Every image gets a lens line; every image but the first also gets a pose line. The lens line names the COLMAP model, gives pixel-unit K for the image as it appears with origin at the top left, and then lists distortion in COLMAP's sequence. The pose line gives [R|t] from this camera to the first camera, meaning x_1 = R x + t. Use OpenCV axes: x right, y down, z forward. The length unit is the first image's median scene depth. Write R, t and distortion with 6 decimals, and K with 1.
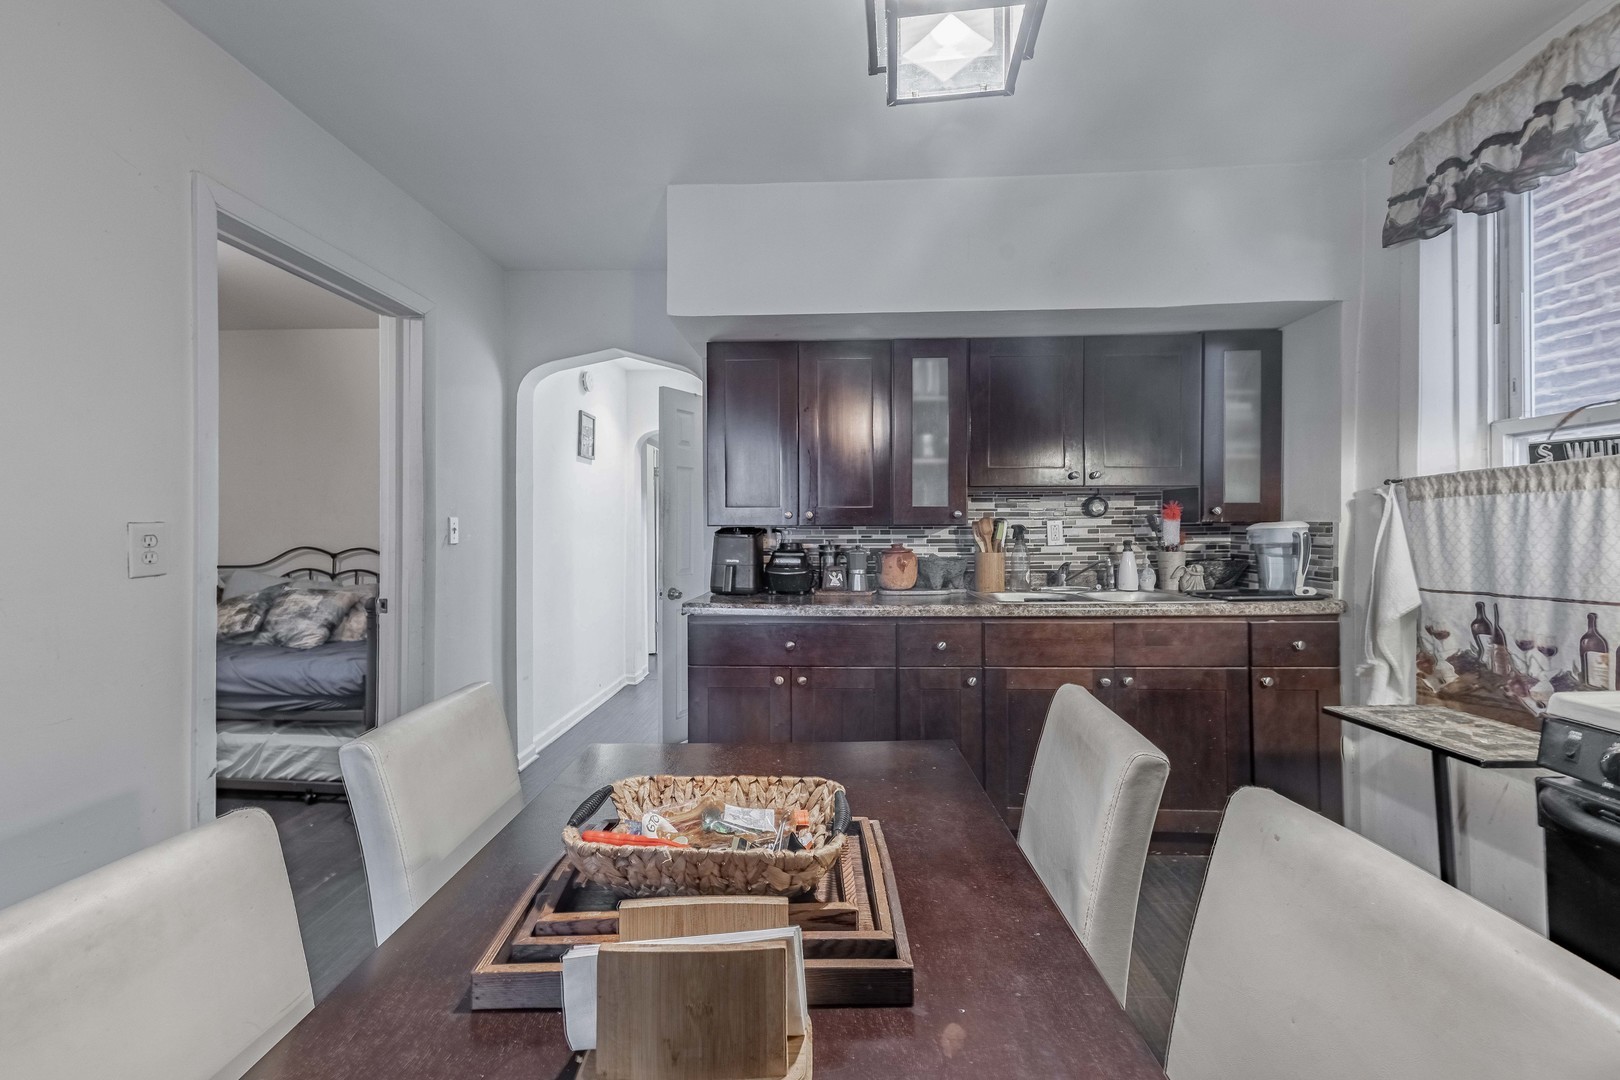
lens RADIAL K [[637.4, 0, 805.8], [0, 637.4, 528.3], [0, 0, 1]] dist [0.002437, 0.000226]
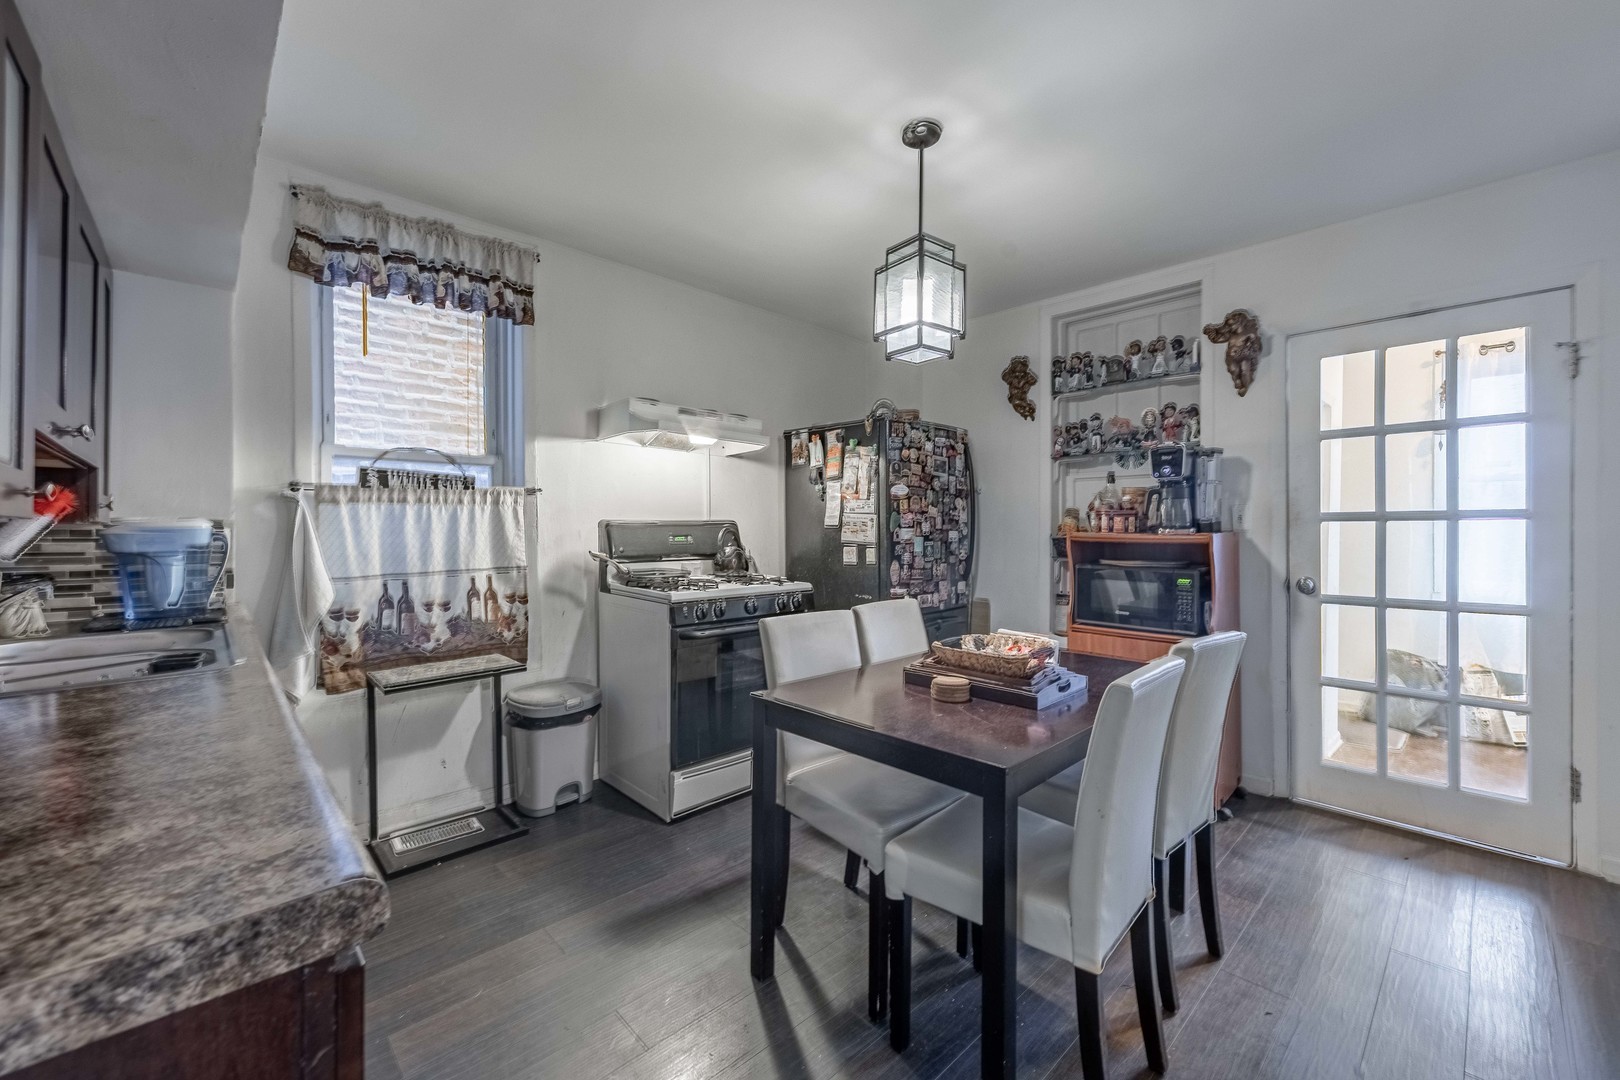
lens RADIAL K [[641.5, 0, 821.2], [0, 641.5, 537.7], [0, 0, 1]] dist [-0.000100, -0.000174]
pose [[-0.713789, 0.000330, 0.700361, -0.414515], [0.000419, 1.000000, -0.000045, 0.016752], [-0.700361, 0.000261, -0.713789, 0.986625]]
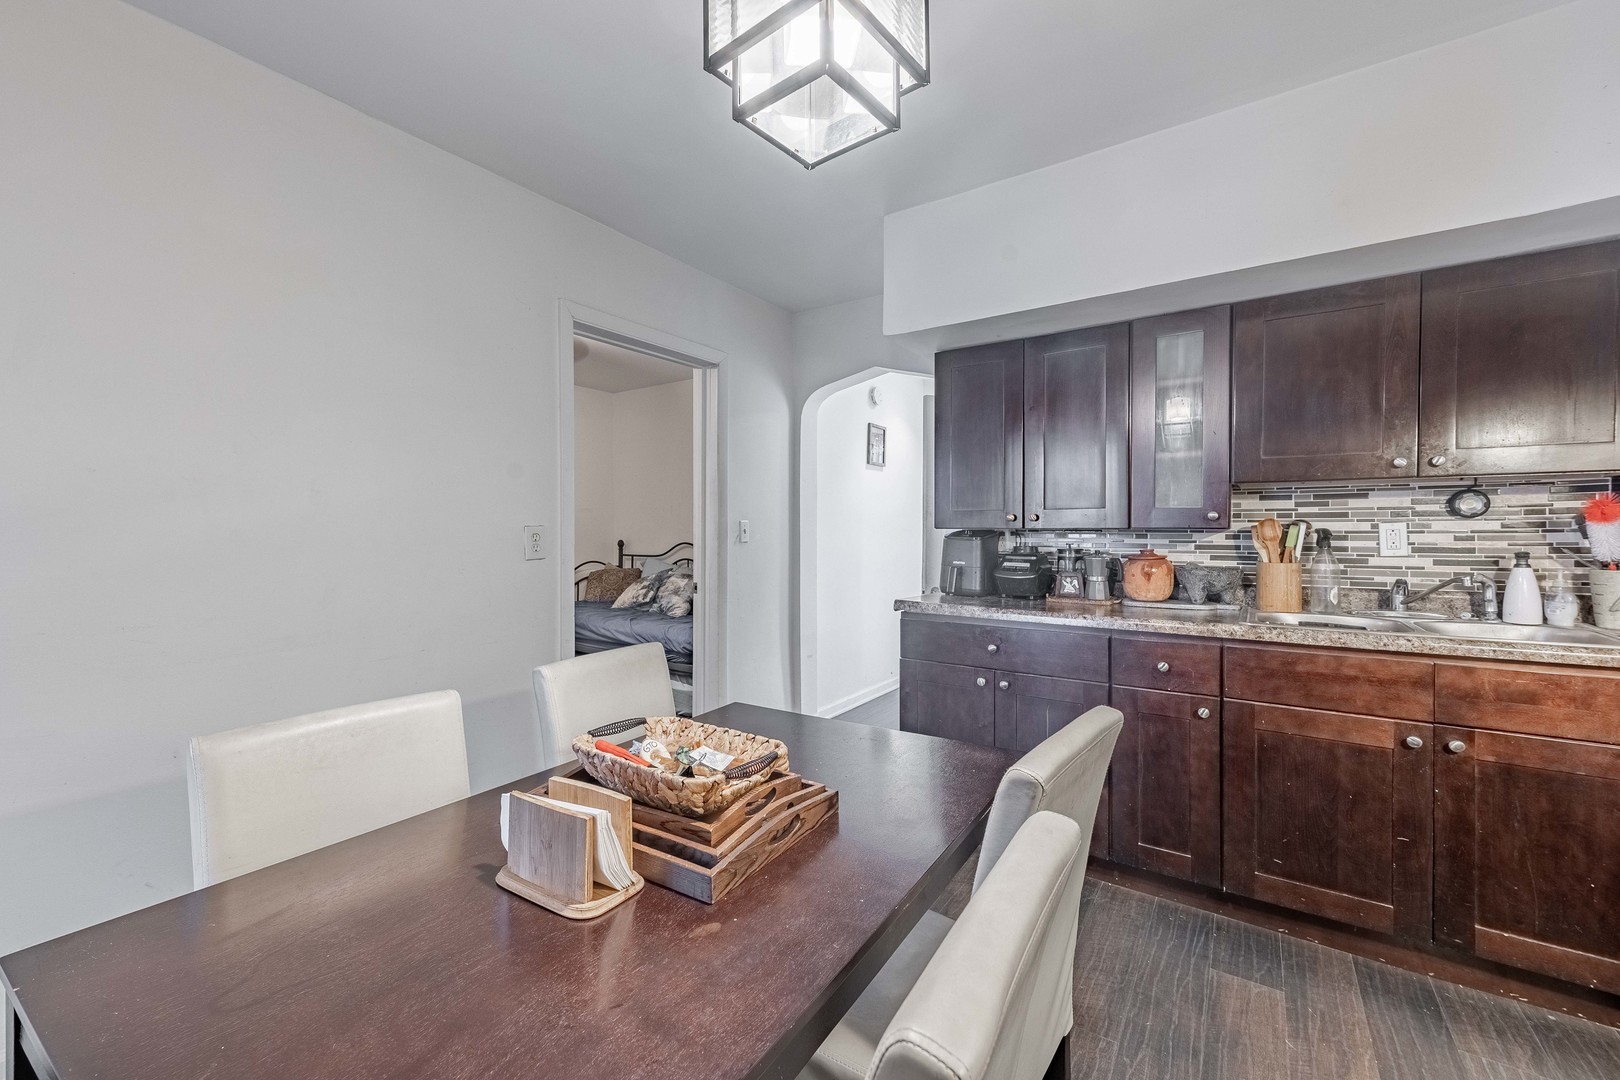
lens RADIAL K [[641.5, 0, 821.2], [0, 641.5, 537.7], [0, 0, 1]] dist [-0.000100, -0.000174]
pose [[0.851304, 0.011694, -0.524543, 0.241131], [-0.004004, 0.999867, 0.015793, -0.004502], [0.524658, -0.011344, 0.851238, 0.004425]]
